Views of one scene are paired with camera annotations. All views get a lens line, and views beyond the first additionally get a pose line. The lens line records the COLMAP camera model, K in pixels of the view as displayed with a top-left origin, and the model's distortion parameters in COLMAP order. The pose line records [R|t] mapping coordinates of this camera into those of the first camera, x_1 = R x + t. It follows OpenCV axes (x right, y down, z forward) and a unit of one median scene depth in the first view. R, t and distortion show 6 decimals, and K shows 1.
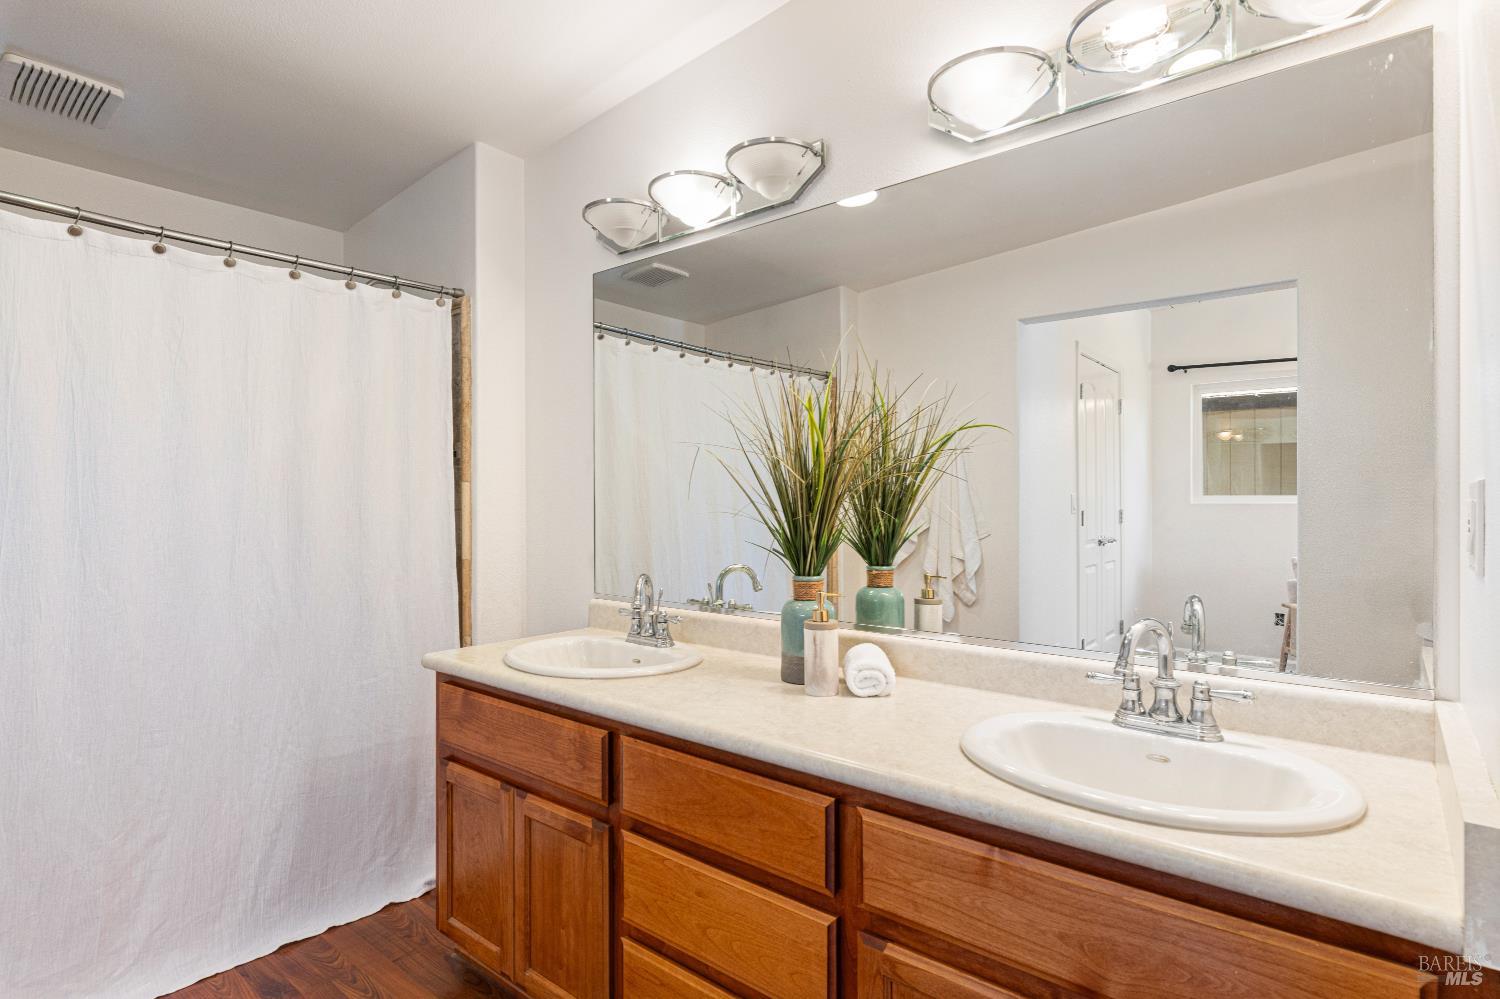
lens RADIAL K [[807.1, 0, 751.6], [0, 807.1, 488.5], [0, 0, 1]] dist [0.014534, -0.000232]
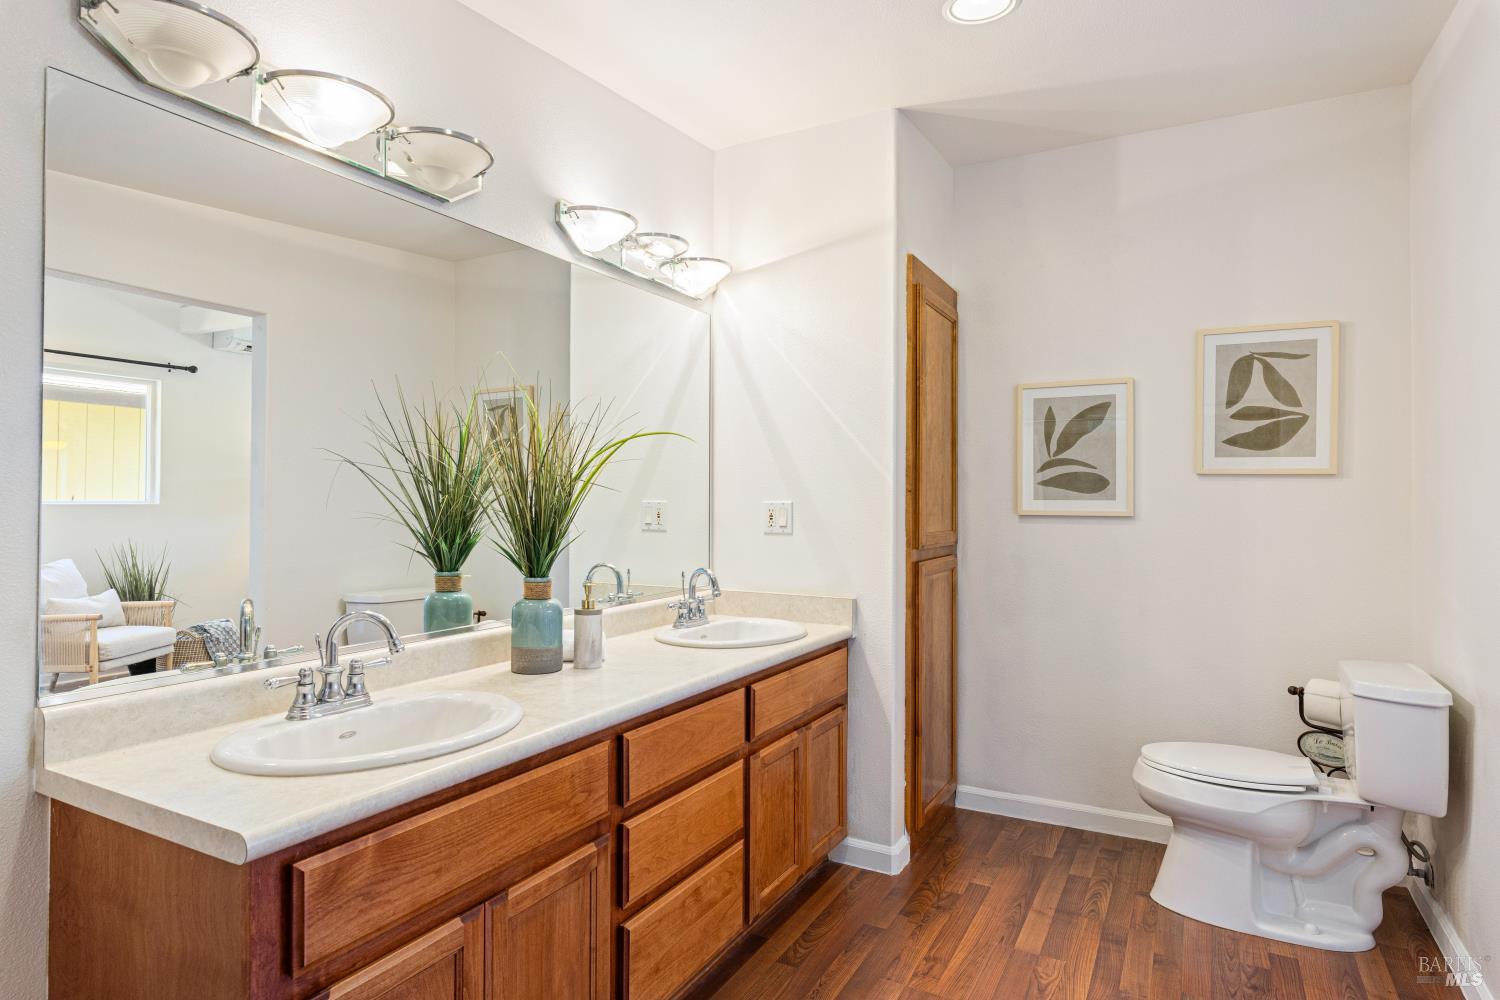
lens RADIAL K [[778.7, 0, 748.2], [0, 778.7, 508.5], [0, 0, 1]] dist [0.003085, -0.000641]
pose [[-0.178607, 0.003455, 0.983914, -1.085036], [-0.001885, 0.999991, -0.003854, 0.016847], [-0.983919, -0.002543, -0.178599, 0.941039]]
